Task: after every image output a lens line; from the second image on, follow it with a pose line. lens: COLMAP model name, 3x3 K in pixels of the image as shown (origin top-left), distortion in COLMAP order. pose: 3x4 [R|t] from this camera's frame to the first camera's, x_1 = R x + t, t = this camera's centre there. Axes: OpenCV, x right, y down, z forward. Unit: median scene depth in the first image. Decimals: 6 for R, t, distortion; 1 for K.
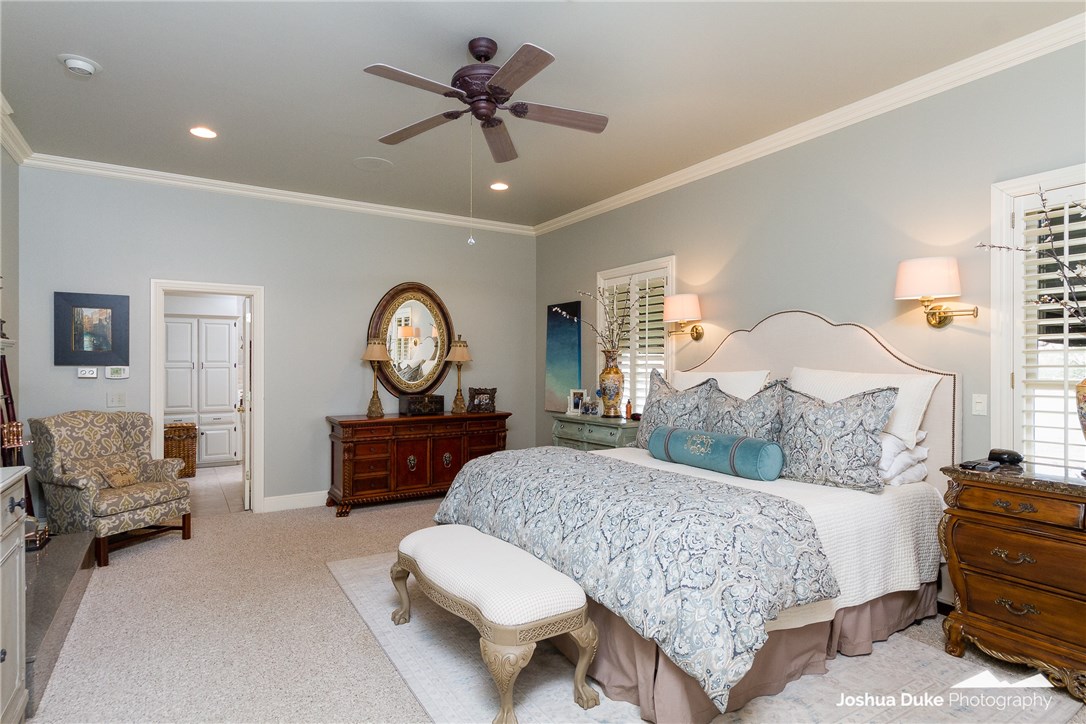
lens RADIAL K [[587.6, 0, 553.9], [0, 587.6, 362.1], [0, 0, 1]] dist [0.003685, 0.001133]
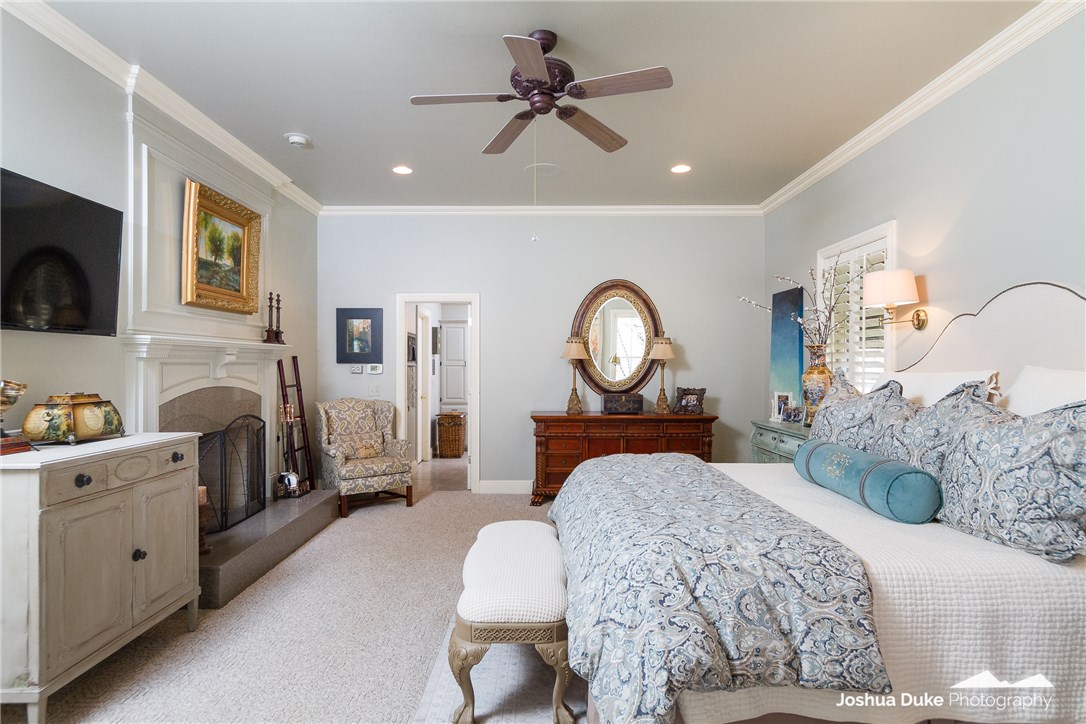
lens RADIAL K [[609.1, 0, 534.9], [0, 609.1, 363.4], [0, 0, 1]] dist [0.005557, -0.002649]
pose [[0.838968, -0.000168, -0.544181, 0.283185], [0.002863, 0.999987, 0.004106, 0.001260], [0.544173, -0.005003, 0.838958, 0.089680]]
